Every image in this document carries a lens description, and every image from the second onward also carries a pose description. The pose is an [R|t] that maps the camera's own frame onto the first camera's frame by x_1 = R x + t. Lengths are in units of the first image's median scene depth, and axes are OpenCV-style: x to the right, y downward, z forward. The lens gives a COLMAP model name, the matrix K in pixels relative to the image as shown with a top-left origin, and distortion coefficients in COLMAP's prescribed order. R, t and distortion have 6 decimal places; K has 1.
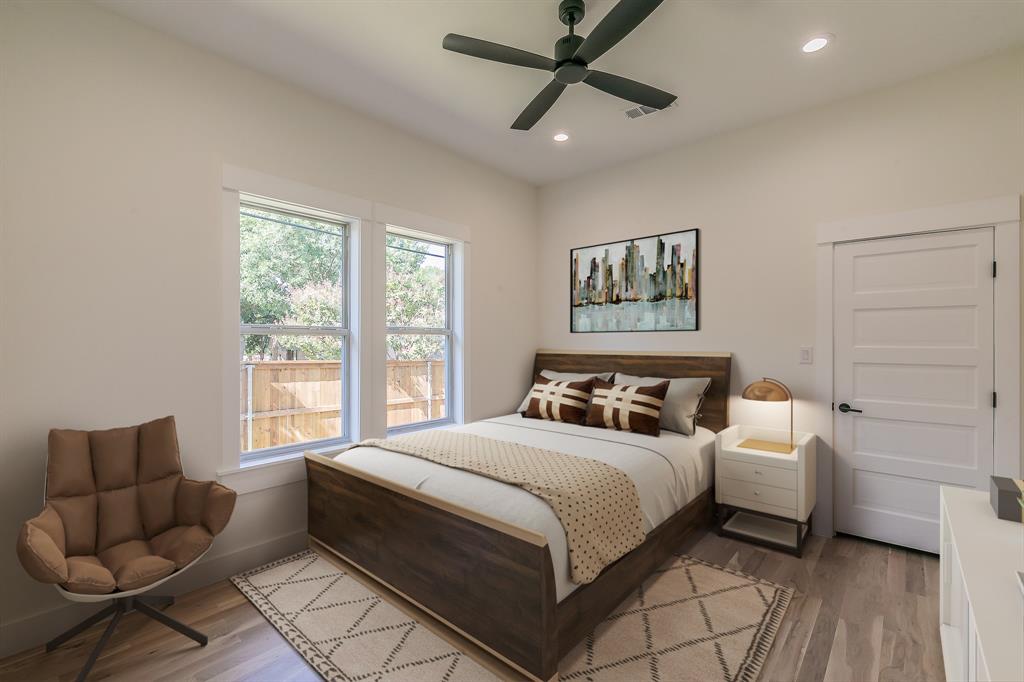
lens RADIAL K [[446.6, 0, 514.0], [0, 446.6, 346.6], [0, 0, 1]] dist [0.000021, -0.000585]
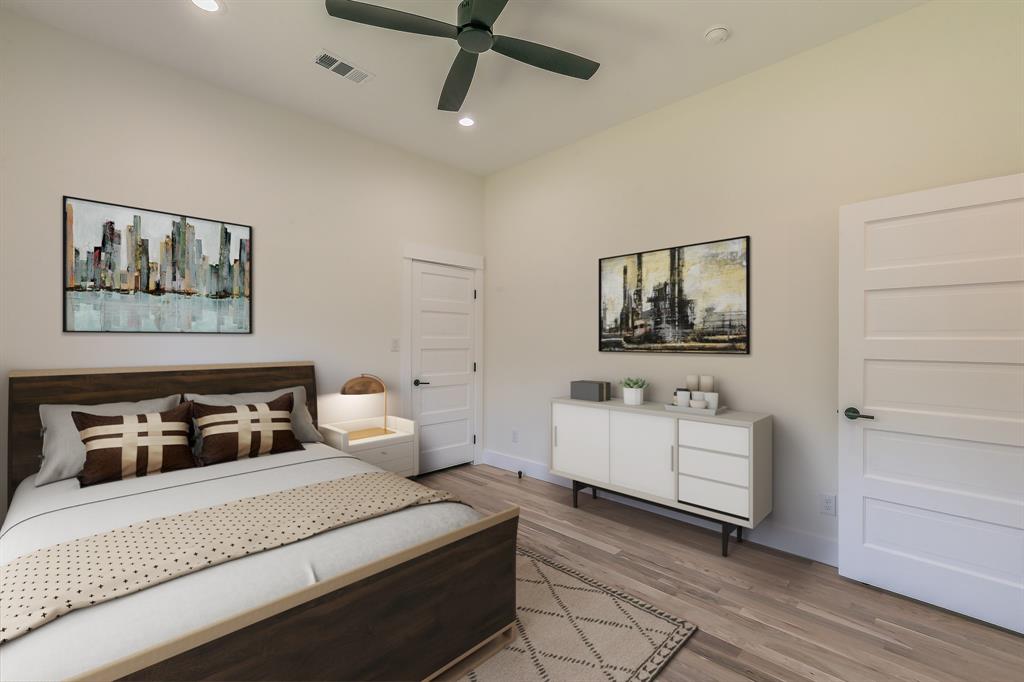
lens RADIAL K [[446.6, 0, 514.2], [0, 446.6, 337.2], [0, 0, 1]] dist [0.000021, -0.000585]
pose [[0.058376, 0.001679, 0.998293, -0.478227], [-0.000937, 0.999998, -0.001627, -0.025161], [-0.998294, -0.000840, 0.058378, 0.371080]]
